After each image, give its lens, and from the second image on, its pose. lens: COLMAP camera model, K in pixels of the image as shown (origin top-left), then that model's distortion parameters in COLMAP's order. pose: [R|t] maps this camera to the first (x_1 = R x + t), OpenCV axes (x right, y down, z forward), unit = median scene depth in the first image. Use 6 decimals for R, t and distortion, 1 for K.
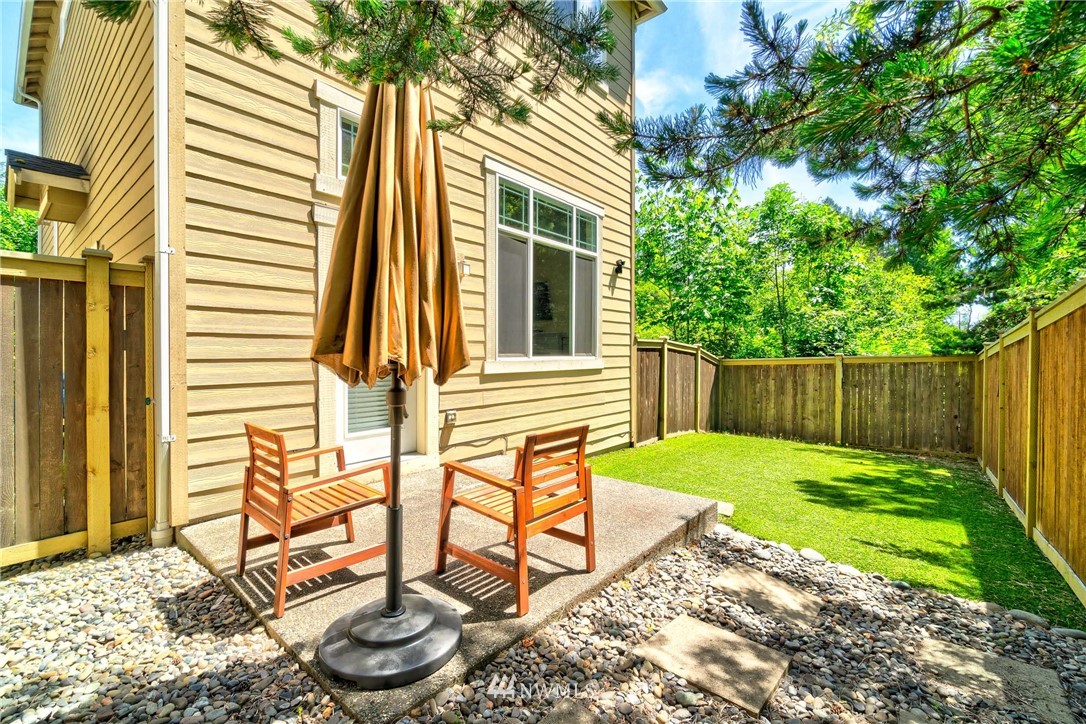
lens RADIAL K [[461.7, 0, 541.0], [0, 461.7, 361.0], [0, 0, 1]] dist [-0.004611, 0.000297]
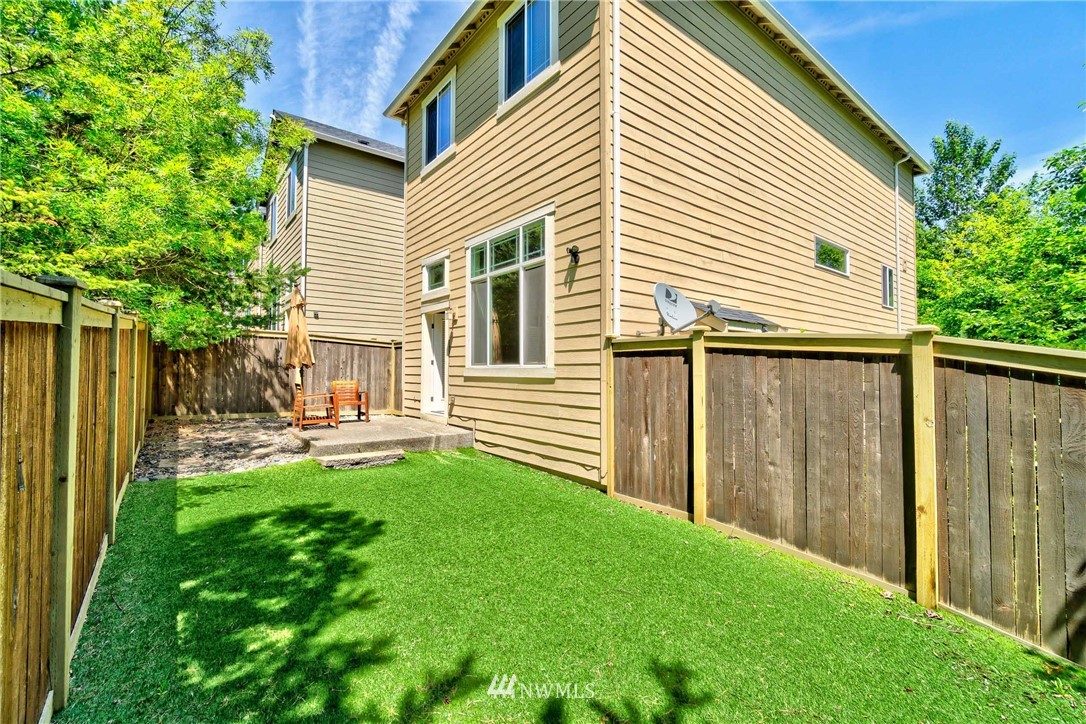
lens RADIAL K [[461.7, 0, 539.9], [0, 461.7, 356.4], [0, 0, 1]] dist [-0.004611, 0.000297]
pose [[-0.200566, -0.029128, -0.979247, 1.110028], [-0.018080, 0.999498, -0.026028, -0.002461], [0.979513, 0.012484, -0.200992, 1.258828]]
